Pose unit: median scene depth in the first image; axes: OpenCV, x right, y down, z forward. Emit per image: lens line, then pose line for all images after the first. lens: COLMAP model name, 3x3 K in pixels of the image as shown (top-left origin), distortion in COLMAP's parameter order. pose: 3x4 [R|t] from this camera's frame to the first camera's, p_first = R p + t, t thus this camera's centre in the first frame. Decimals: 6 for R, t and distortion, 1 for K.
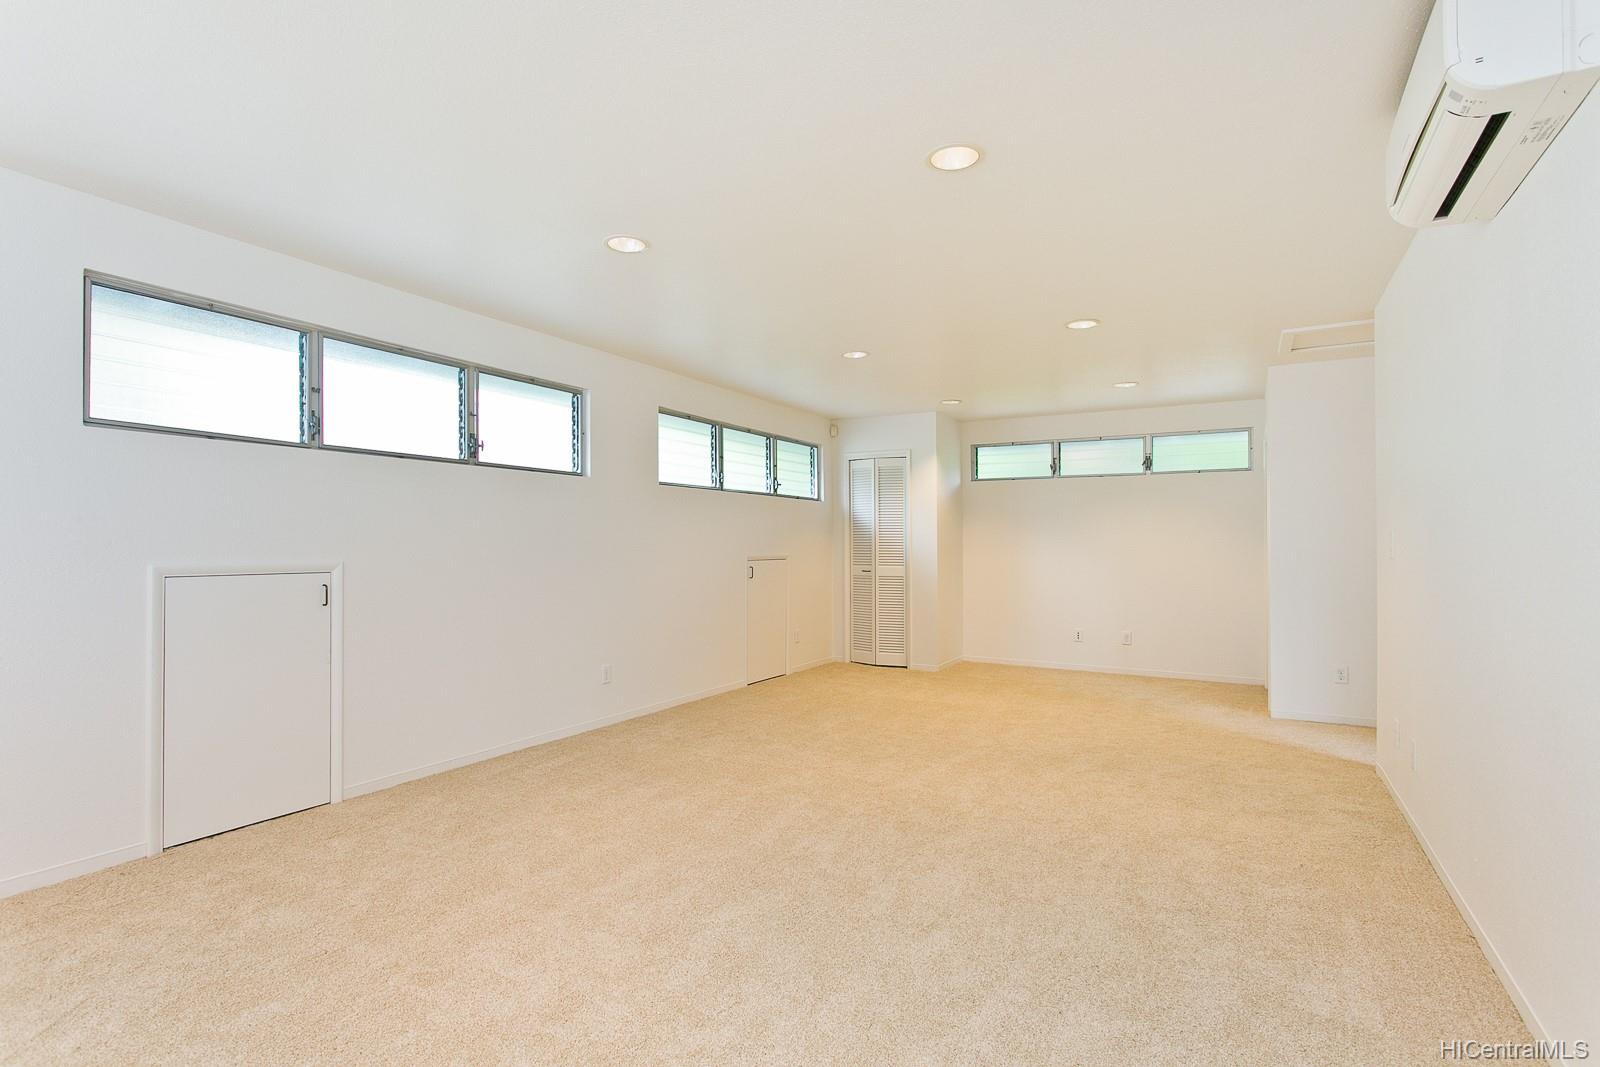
lens RADIAL K [[774.3, 0, 798.2], [0, 774.3, 536.3], [0, 0, 1]] dist [0.006931, 0.000283]
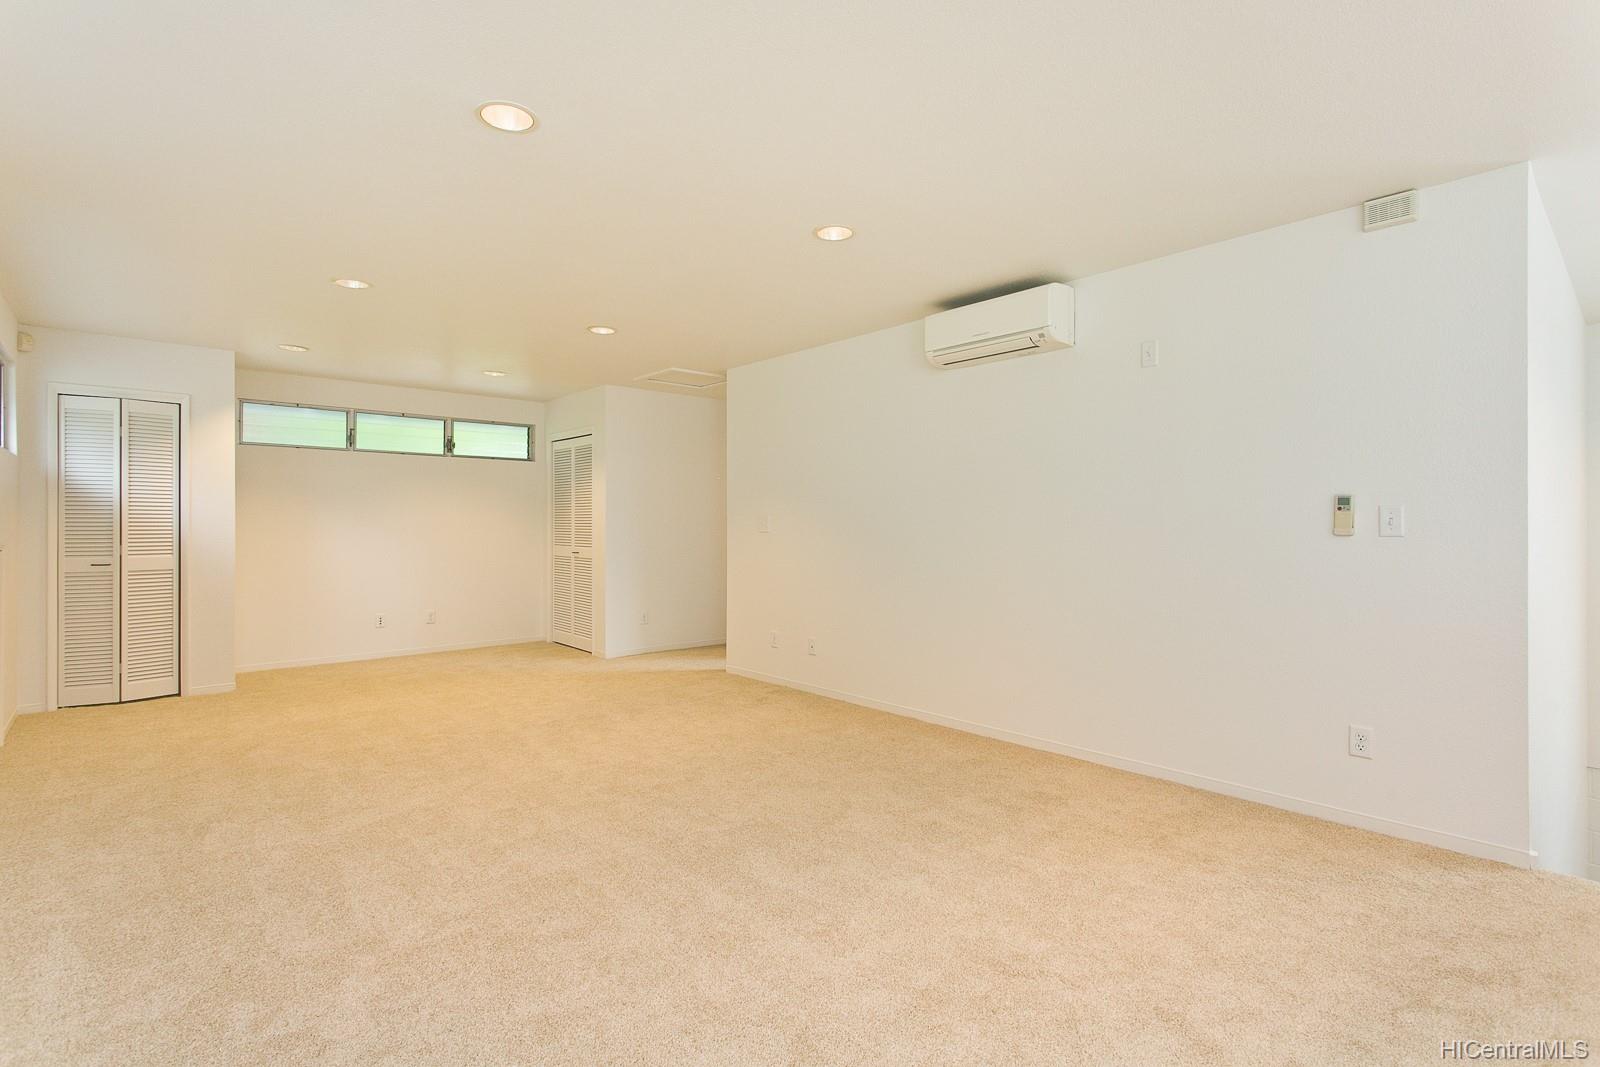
lens RADIAL K [[774.3, 0, 794.6], [0, 774.3, 529.0], [0, 0, 1]] dist [0.006931, 0.000283]
pose [[0.302521, -0.007695, 0.953112, -0.376160], [-0.009297, 0.999896, 0.011023, 0.001146], [-0.953097, -0.012196, 0.302418, 0.232575]]
